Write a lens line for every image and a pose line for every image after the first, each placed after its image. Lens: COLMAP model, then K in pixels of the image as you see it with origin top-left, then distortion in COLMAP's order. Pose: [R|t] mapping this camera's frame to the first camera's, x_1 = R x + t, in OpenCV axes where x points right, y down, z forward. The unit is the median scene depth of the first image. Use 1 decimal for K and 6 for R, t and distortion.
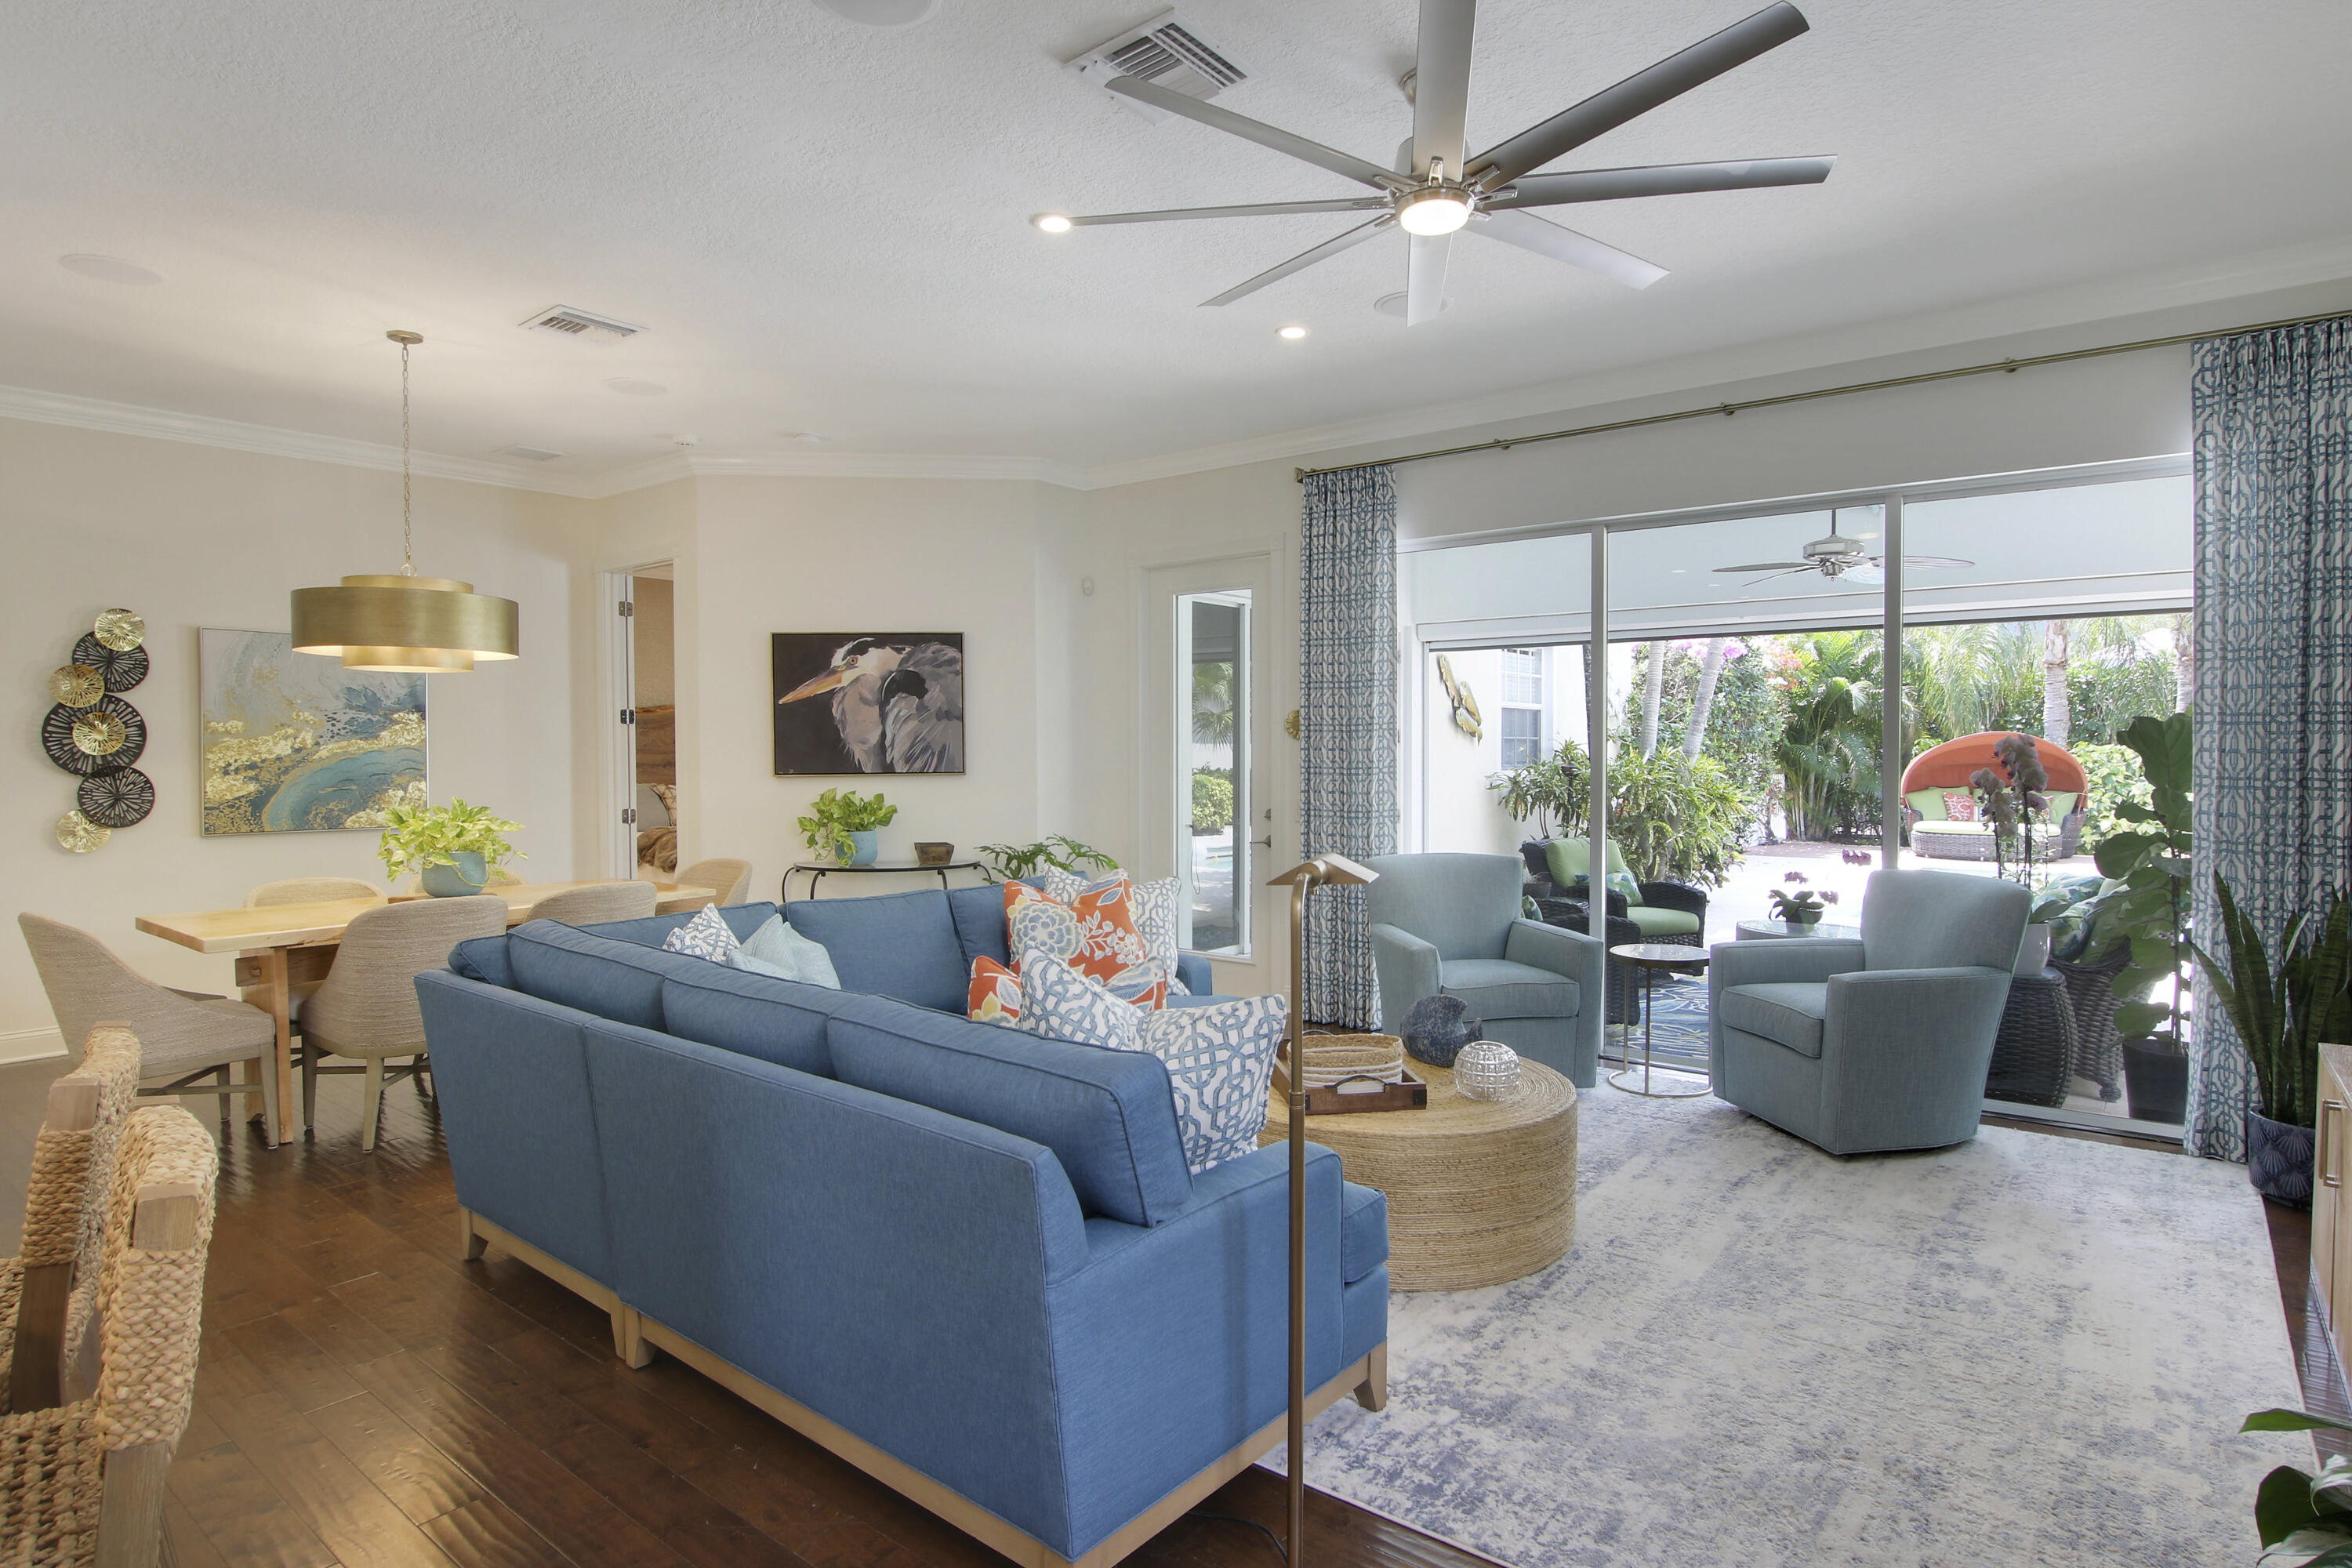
lens RADIAL K [[1263.9, 0, 1205.5], [0, 1263.9, 780.3], [0, 0, 1]] dist [-0.029708, 0.001135]
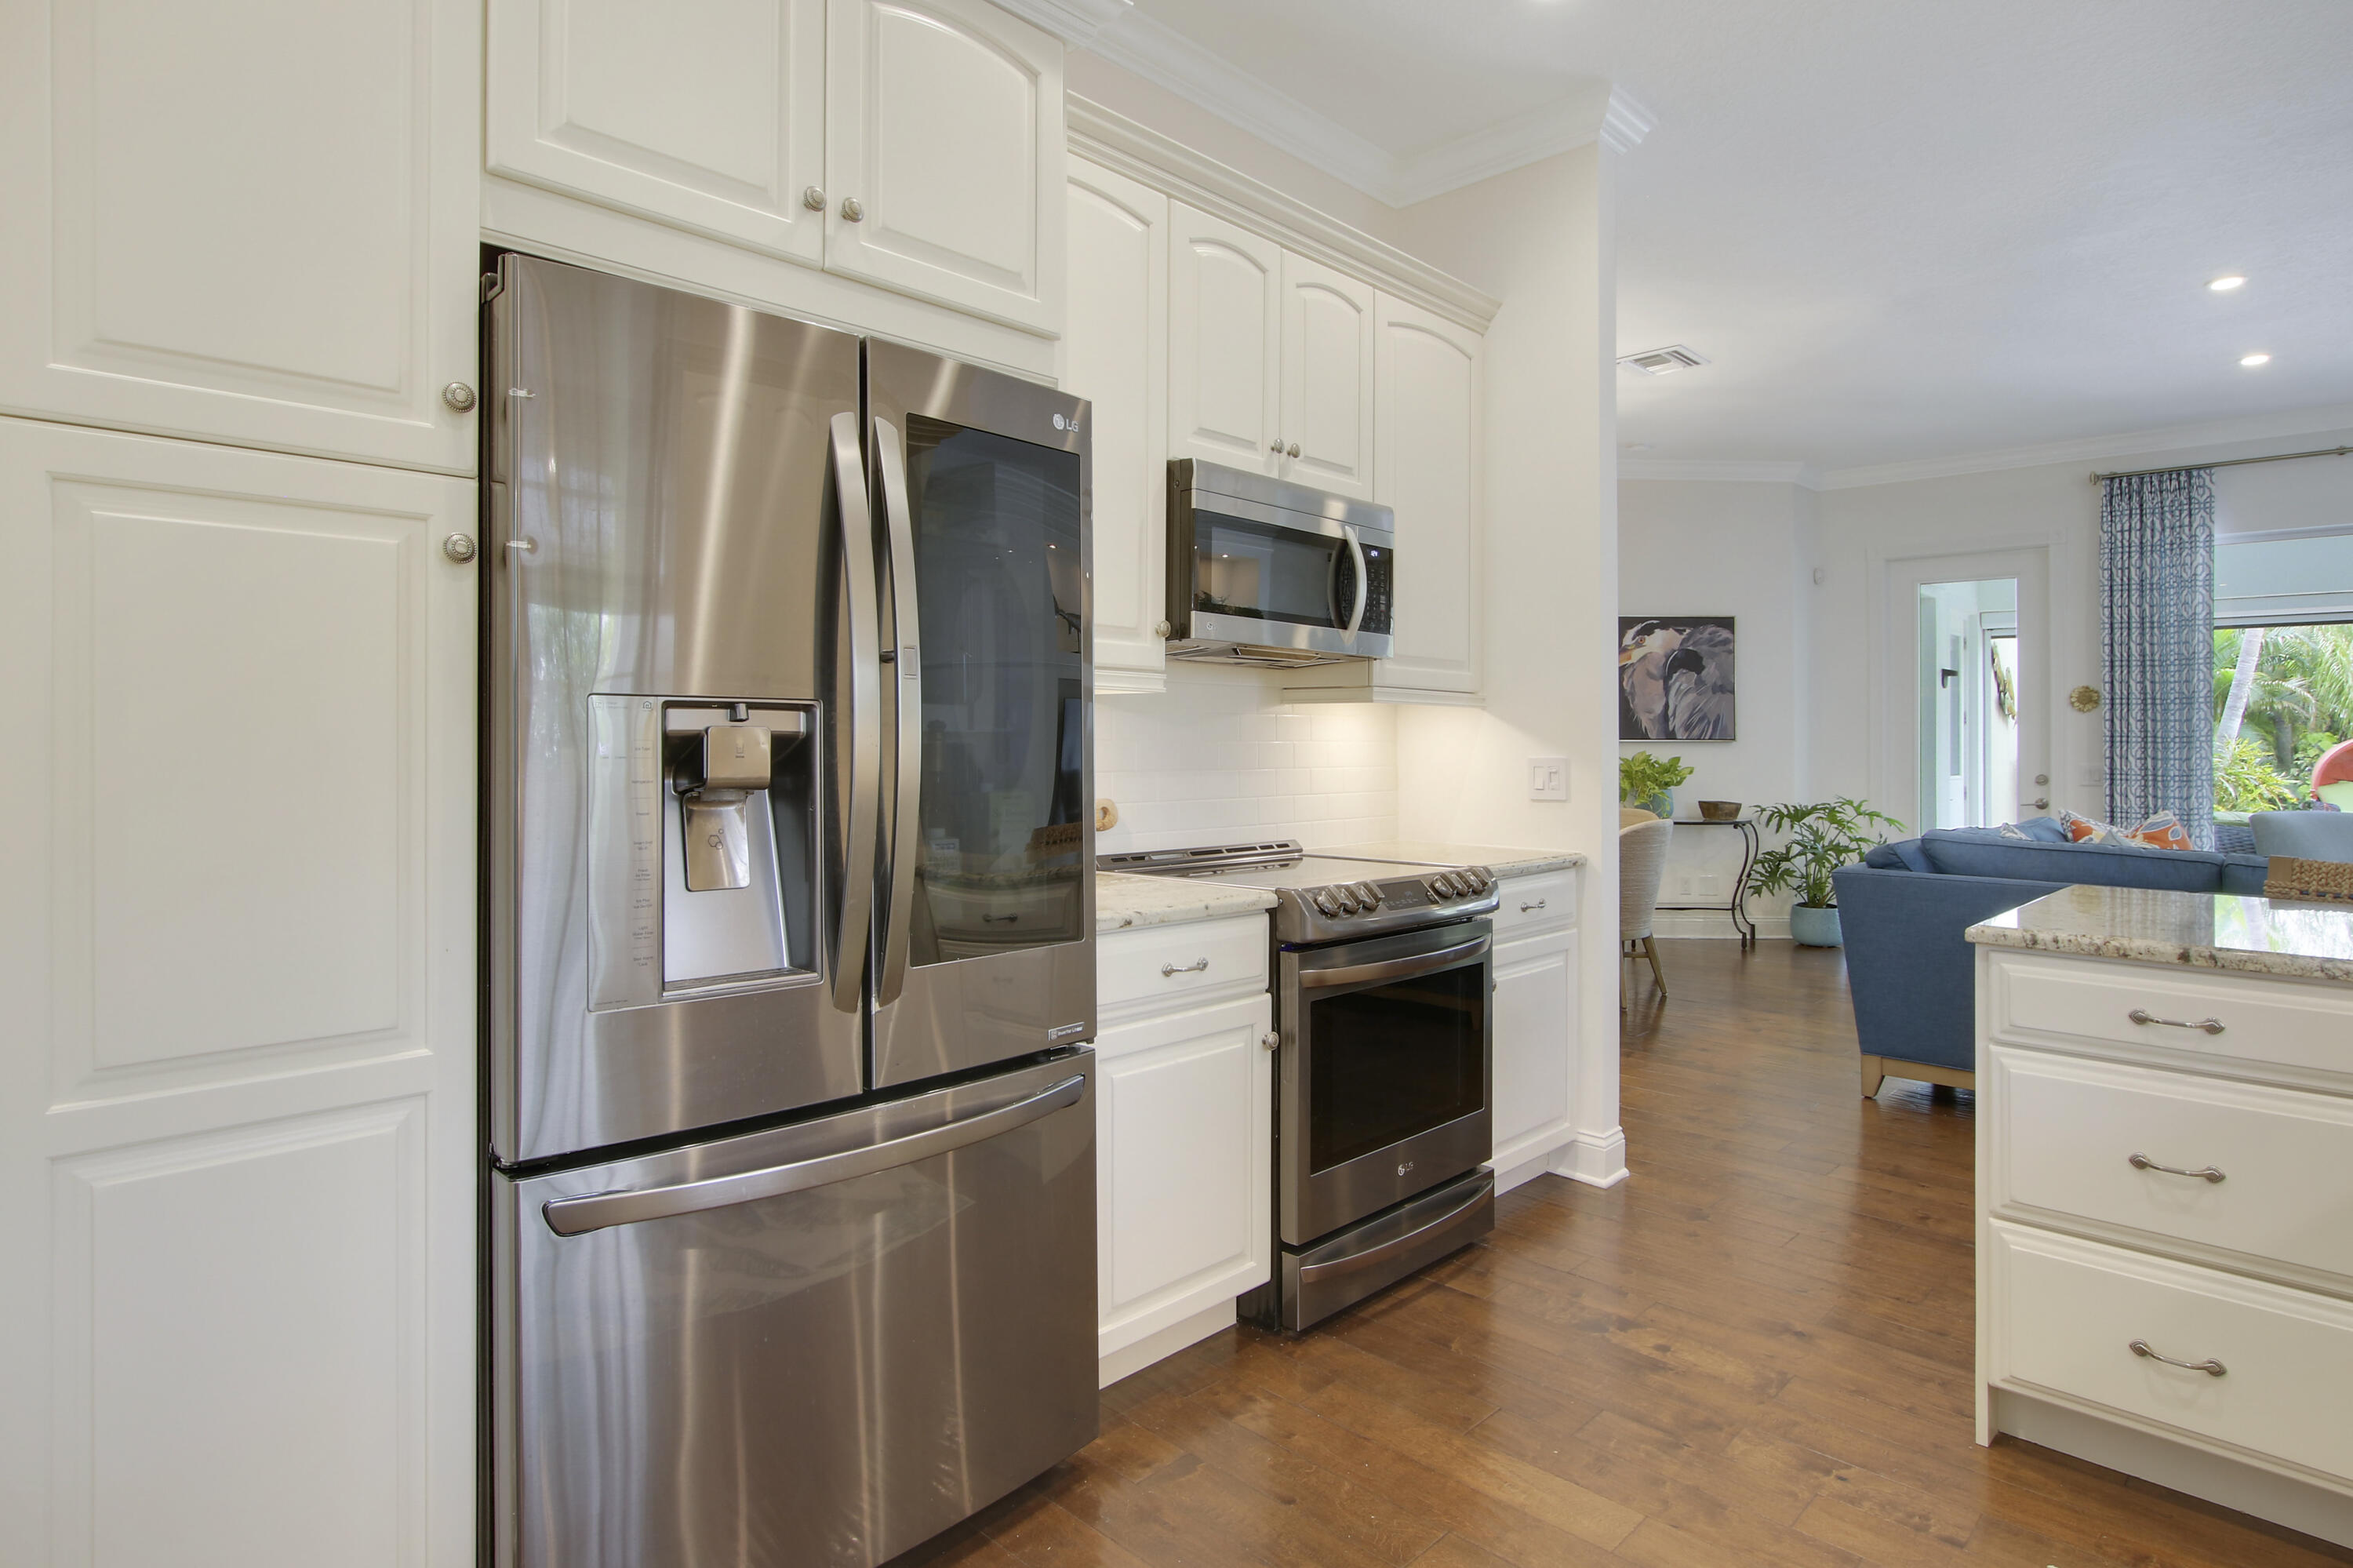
lens RADIAL K [[1251.5, 0, 1181.1], [0, 1251.5, 719.9], [0, 0, 1]] dist [-0.034519, 0.000224]
pose [[0.991941, 0.010104, -0.126296, -0.586150], [-0.015498, 0.999006, -0.041799, 0.032643], [0.125748, 0.043420, 0.991112, -0.178535]]
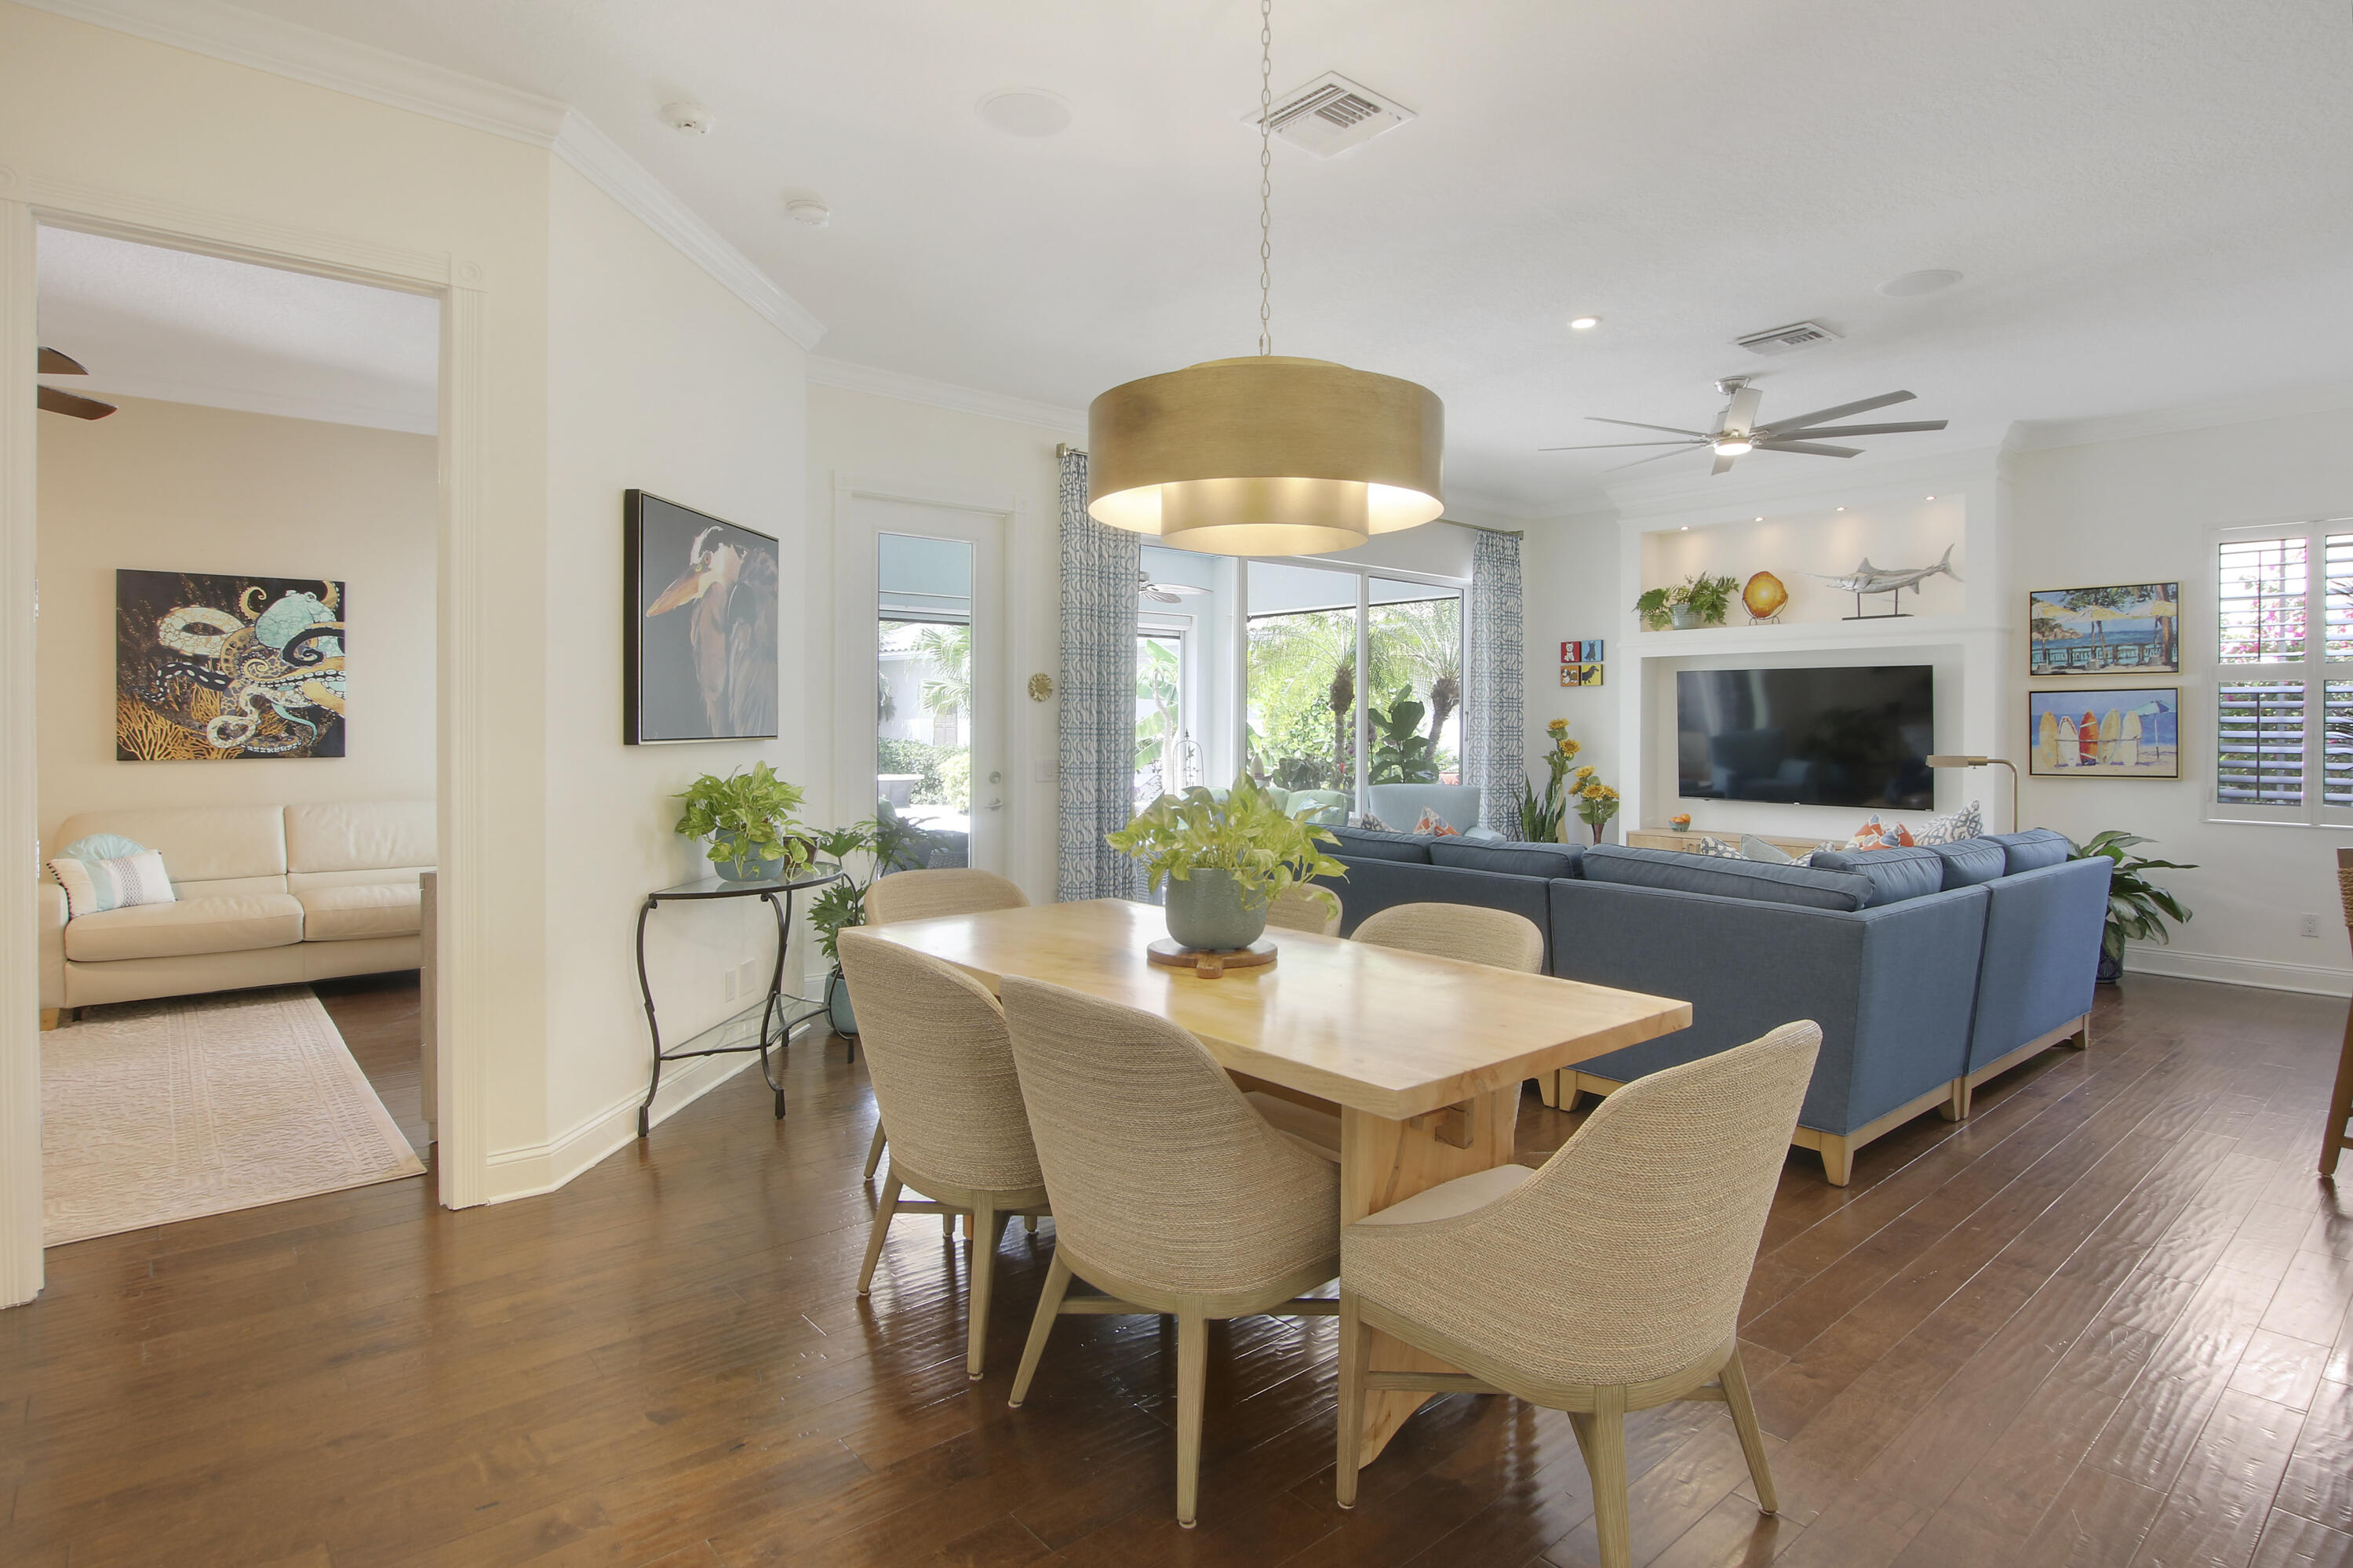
lens RADIAL K [[1213.0, 0, 1178.3], [0, 1213.0, 736.2], [0, 0, 1]] dist [-0.037350, 0.000393]
pose [[0.199635, -0.002778, 0.979866, -0.878247], [0.023051, 0.999733, -0.001862, 0.000401], [-0.979599, 0.022959, 0.199646, 0.693199]]
